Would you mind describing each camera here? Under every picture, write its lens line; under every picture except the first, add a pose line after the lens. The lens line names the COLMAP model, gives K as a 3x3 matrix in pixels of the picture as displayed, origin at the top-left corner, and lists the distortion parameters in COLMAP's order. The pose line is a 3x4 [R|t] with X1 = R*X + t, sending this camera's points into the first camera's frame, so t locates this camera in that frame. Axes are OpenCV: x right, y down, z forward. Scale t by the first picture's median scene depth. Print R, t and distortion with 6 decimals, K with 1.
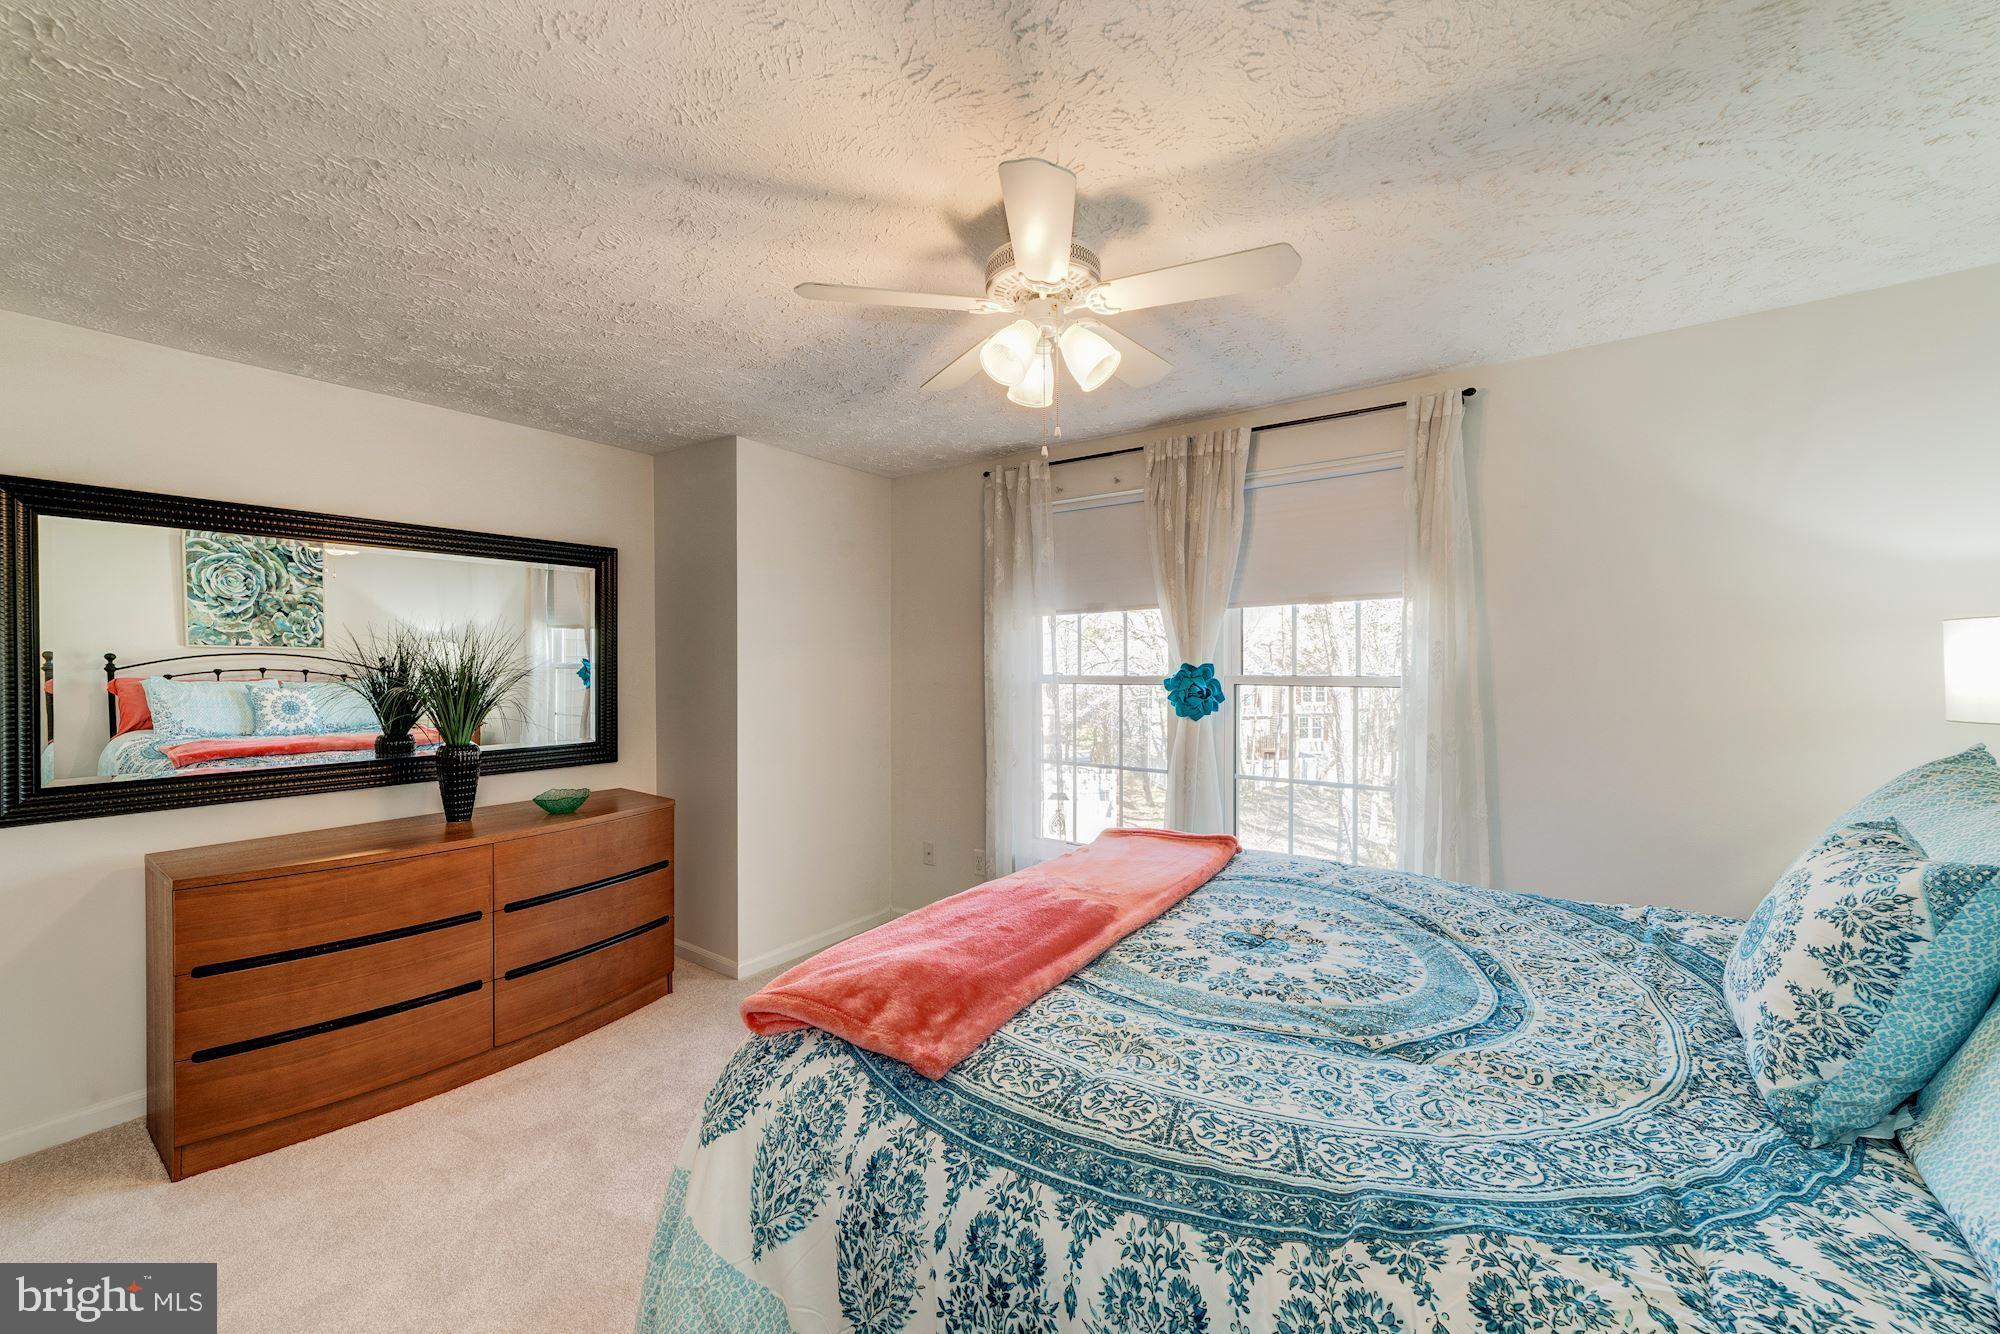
lens RADIAL K [[770.9, 0, 1000.0], [0, 770.9, 667.0], [0, 0, 1]] dist [-0.000152, 0.000073]
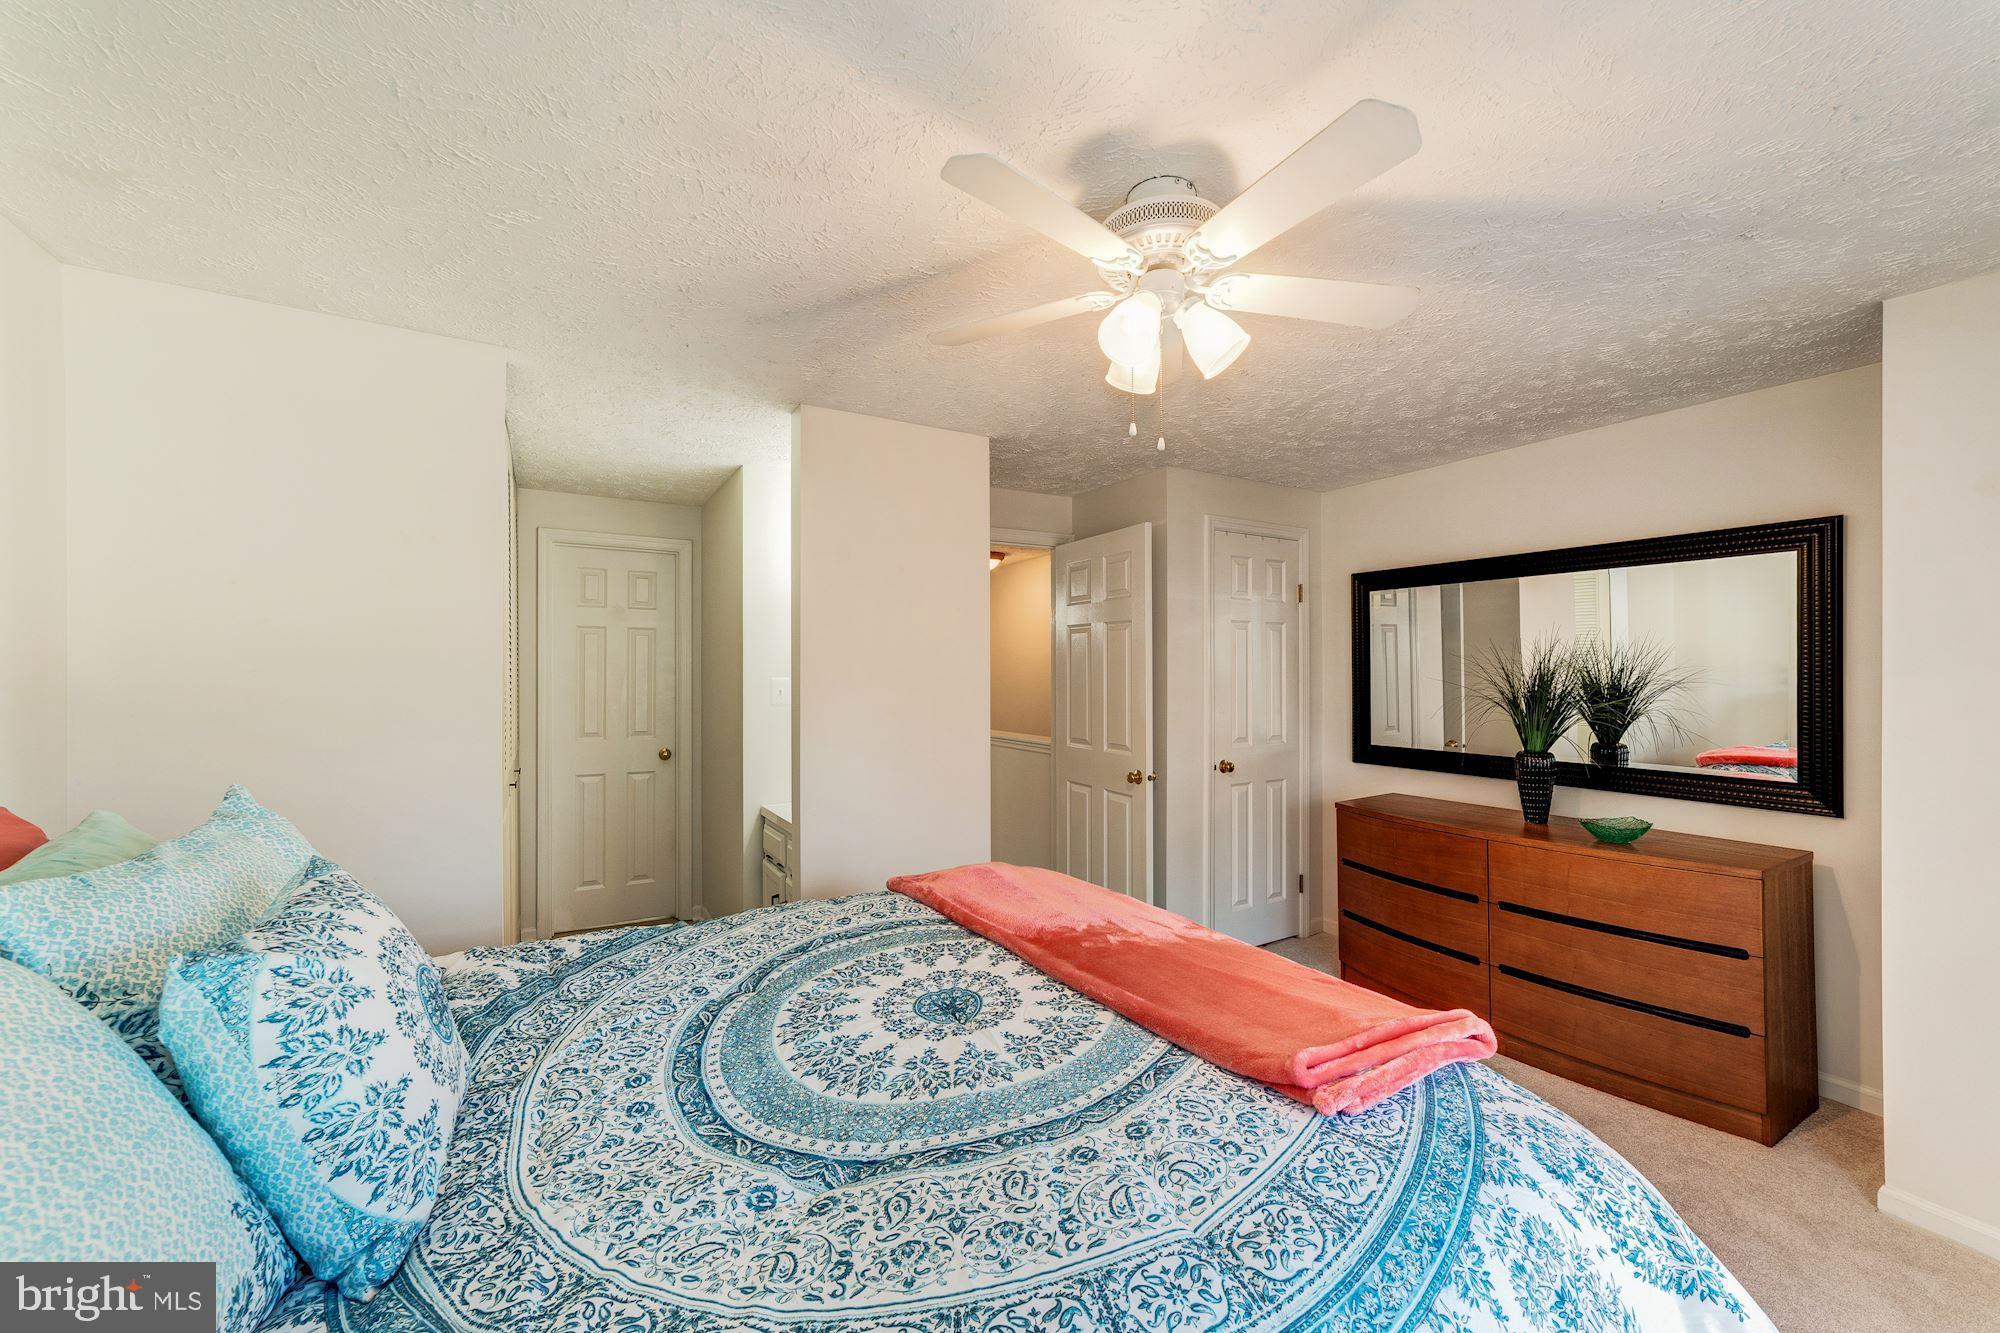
lens RADIAL K [[770.9, 0, 1000.0], [0, 770.9, 666.5], [0, 0, 1]] dist [-0.000152, 0.000073]
pose [[-0.395737, -0.002726, -0.918360, 0.644780], [-0.004532, 0.999989, -0.001015, -0.015510], [0.918353, 0.003760, -0.395745, 0.808882]]
